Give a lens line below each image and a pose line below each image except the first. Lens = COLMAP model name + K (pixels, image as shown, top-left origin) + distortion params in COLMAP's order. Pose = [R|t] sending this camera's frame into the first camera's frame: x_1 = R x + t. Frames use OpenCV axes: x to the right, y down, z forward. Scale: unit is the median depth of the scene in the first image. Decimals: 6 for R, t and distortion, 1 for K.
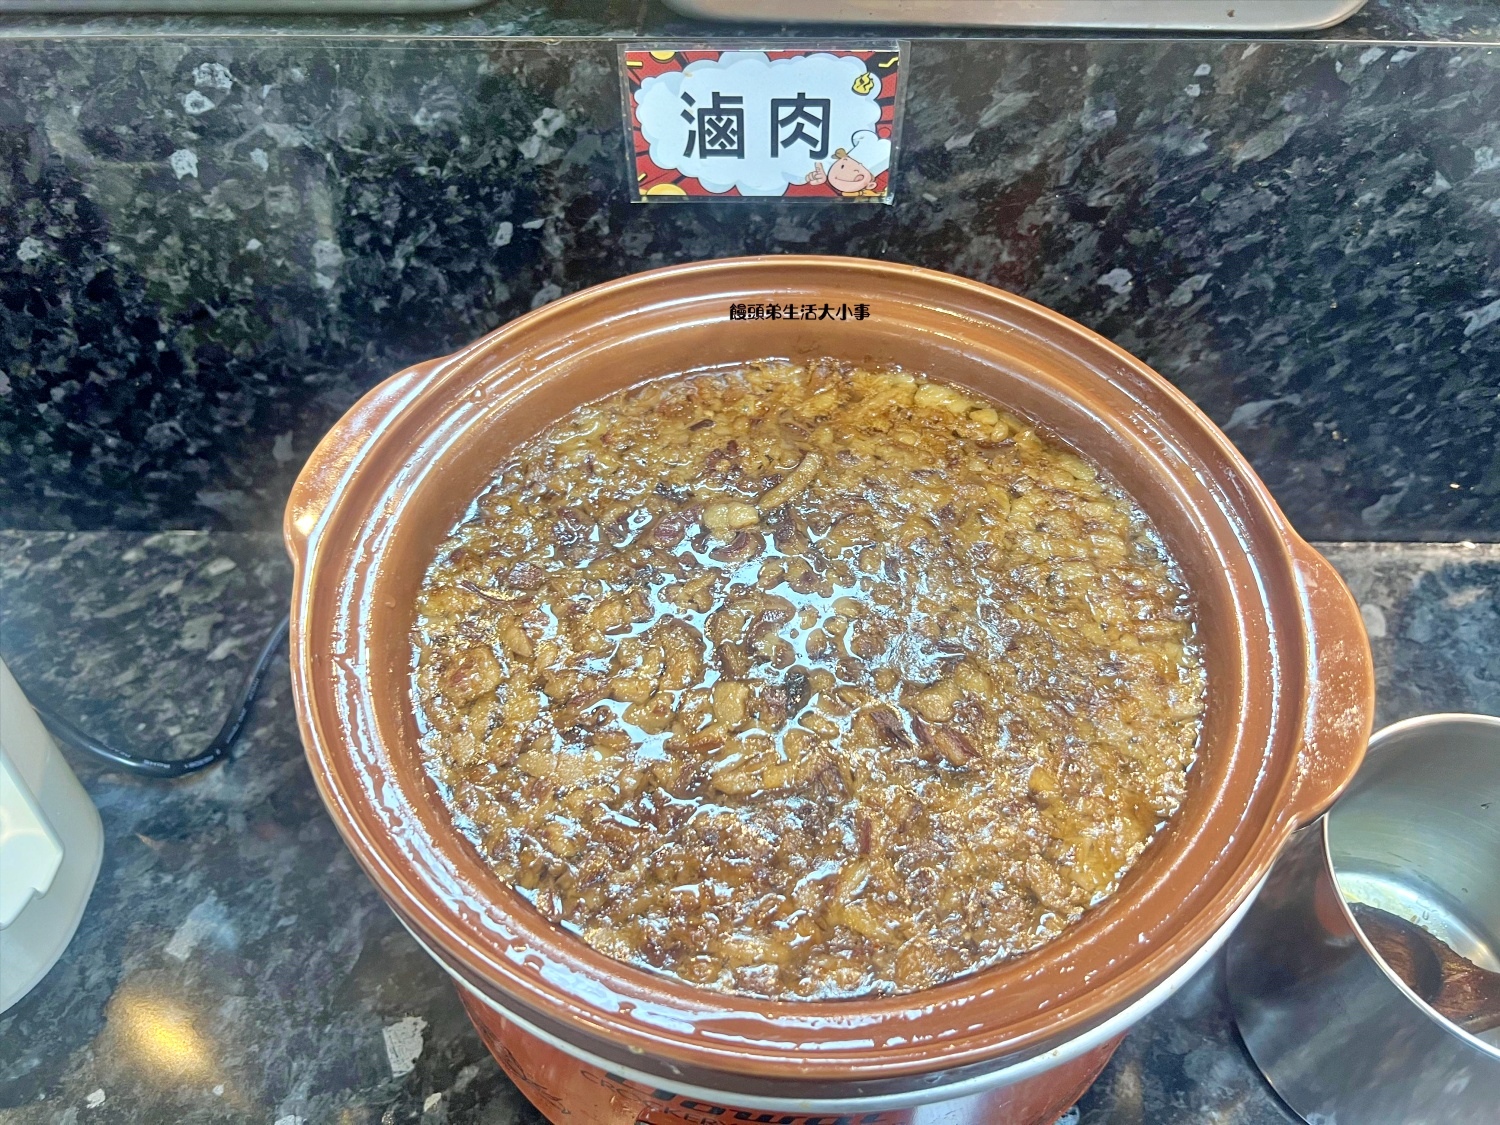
lens RADIAL K [[1167.4, 0, 760.3], [0, 1167.4, 559.5], [0, 0, 1]] dist [0.006850, -0.032430]
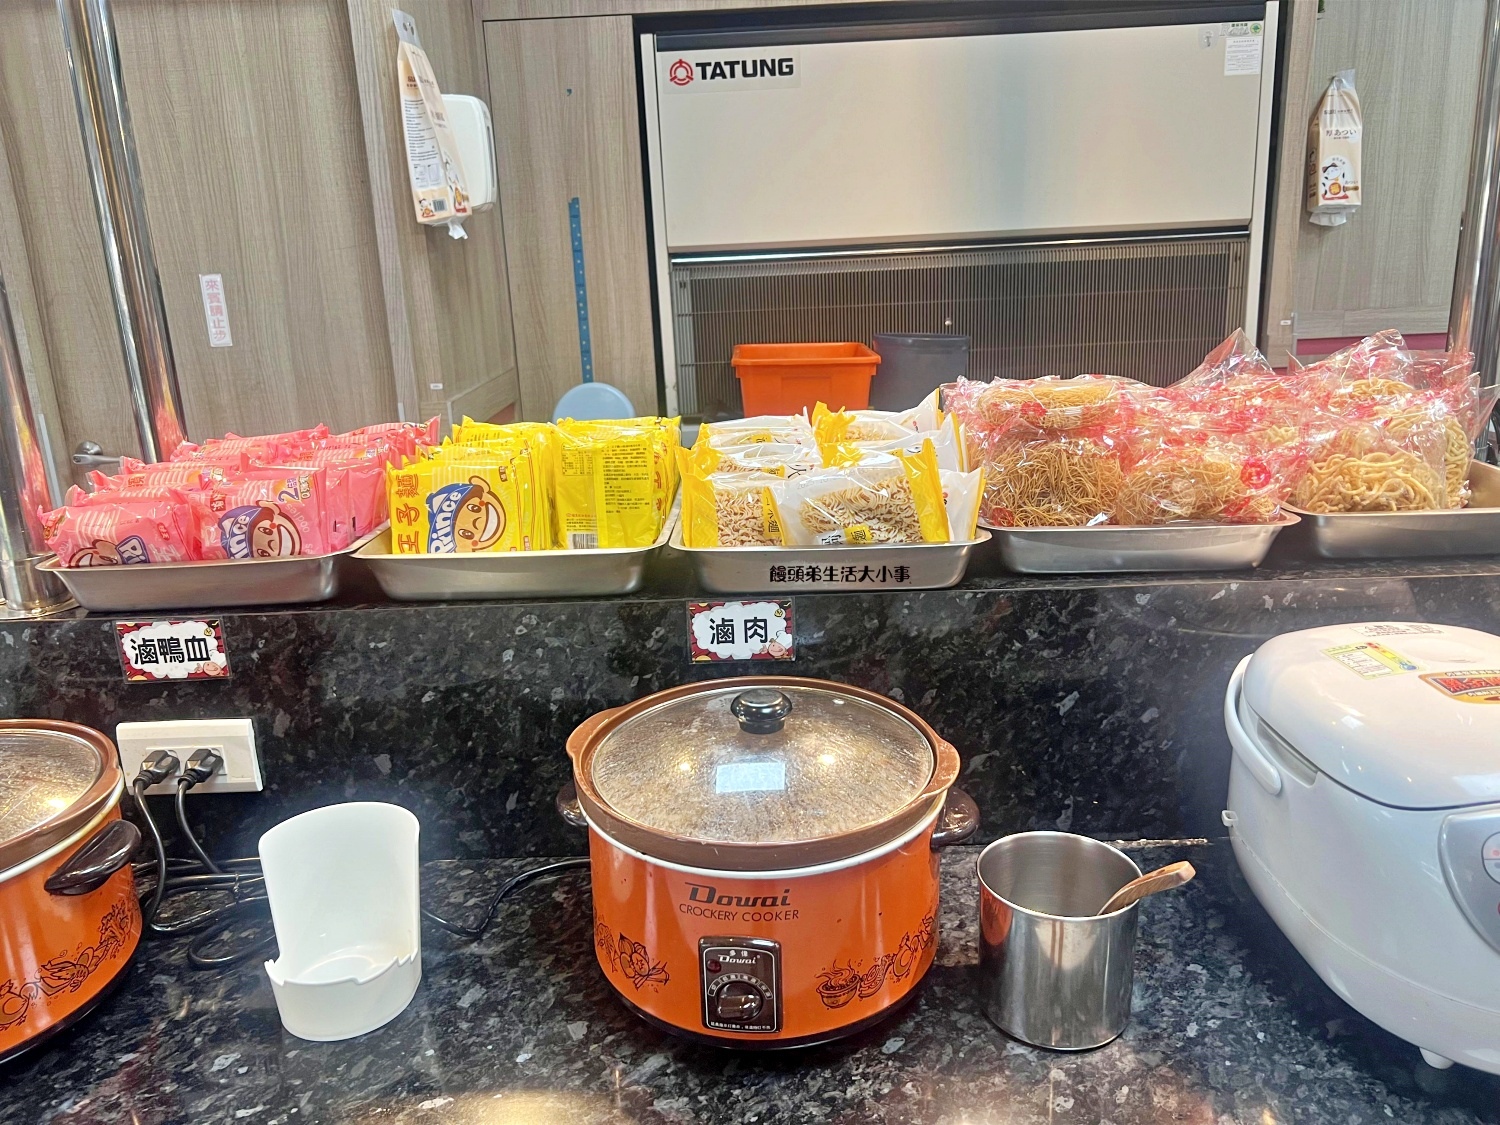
lens RADIAL K [[1167.4, 0, 756.0], [0, 1167.4, 549.7], [0, 0, 1]] dist [0.006850, -0.032430]
pose [[0.999404, -0.034094, 0.005367, 0.023477], [0.031340, 0.831321, -0.554908, 0.796248], [0.014458, 0.554745, 0.831895, -1.083892]]
